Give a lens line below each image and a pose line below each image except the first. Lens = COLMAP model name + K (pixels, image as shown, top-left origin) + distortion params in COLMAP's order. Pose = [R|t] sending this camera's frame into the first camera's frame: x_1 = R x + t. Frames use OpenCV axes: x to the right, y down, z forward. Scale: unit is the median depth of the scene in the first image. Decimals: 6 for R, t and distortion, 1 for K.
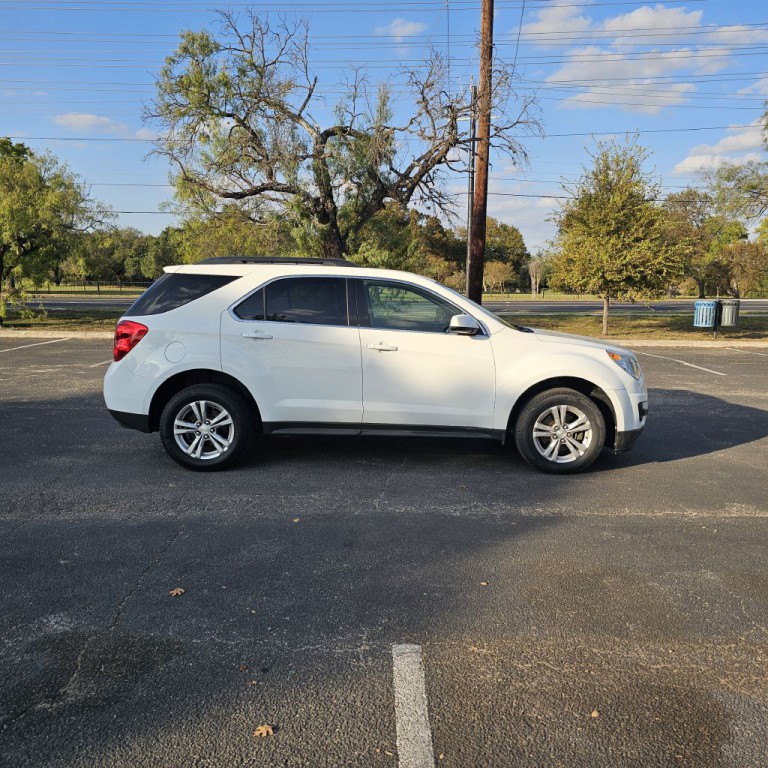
lens RADIAL K [[656.0, 0, 384.0], [0, 656.0, 384.0], [0, 0, 1]] dist [0.048831, -0.085848]
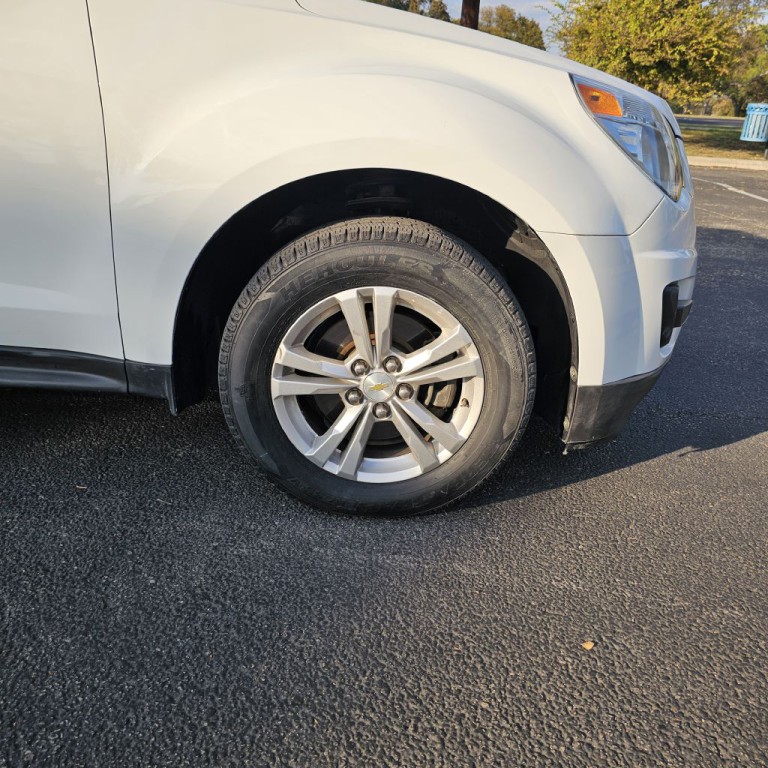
lens RADIAL K [[705.7, 0, 386.0], [0, 705.7, 367.6], [0, 0, 1]] dist [0.028632, -0.028308]
pose [[0.998810, 0.042572, 0.023787, 0.243851], [-0.046844, 0.973161, 0.225308, 0.000346], [-0.013557, -0.226154, 0.973997, 0.652219]]
